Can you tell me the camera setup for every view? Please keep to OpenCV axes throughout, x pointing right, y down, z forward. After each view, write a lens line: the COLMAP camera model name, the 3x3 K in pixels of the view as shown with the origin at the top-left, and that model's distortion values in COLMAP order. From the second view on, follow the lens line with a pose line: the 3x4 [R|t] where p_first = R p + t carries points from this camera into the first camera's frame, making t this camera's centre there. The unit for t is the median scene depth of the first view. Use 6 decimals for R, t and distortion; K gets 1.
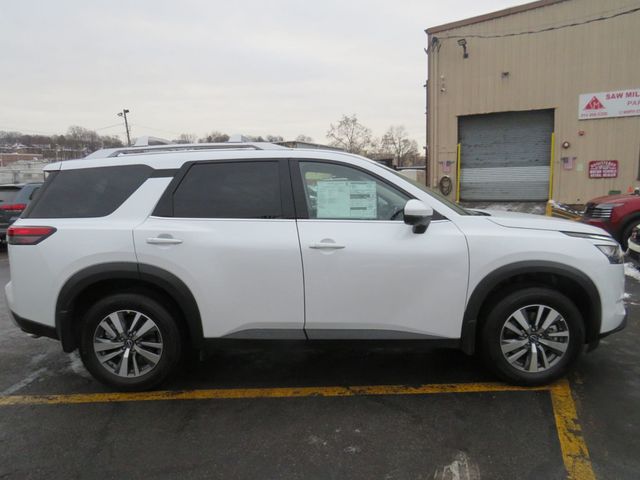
lens RADIAL K [[454.6, 0, 320.0], [0, 454.6, 240.0], [0, 0, 1]] dist [-0.038164, -0.003308]
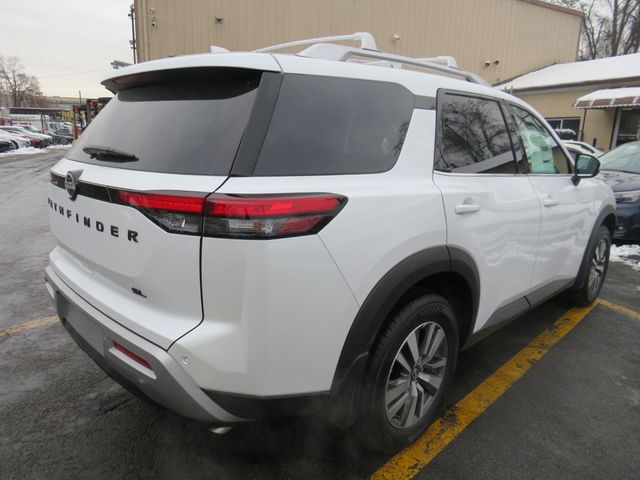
lens RADIAL K [[454.6, 0, 320.0], [0, 454.6, 240.0], [0, 0, 1]] dist [-0.038164, -0.003308]
pose [[0.715523, -0.110773, 0.689751, -0.936624], [0.033909, 0.991692, 0.124089, -0.040749], [-0.697766, -0.065400, 0.713334, 0.649898]]
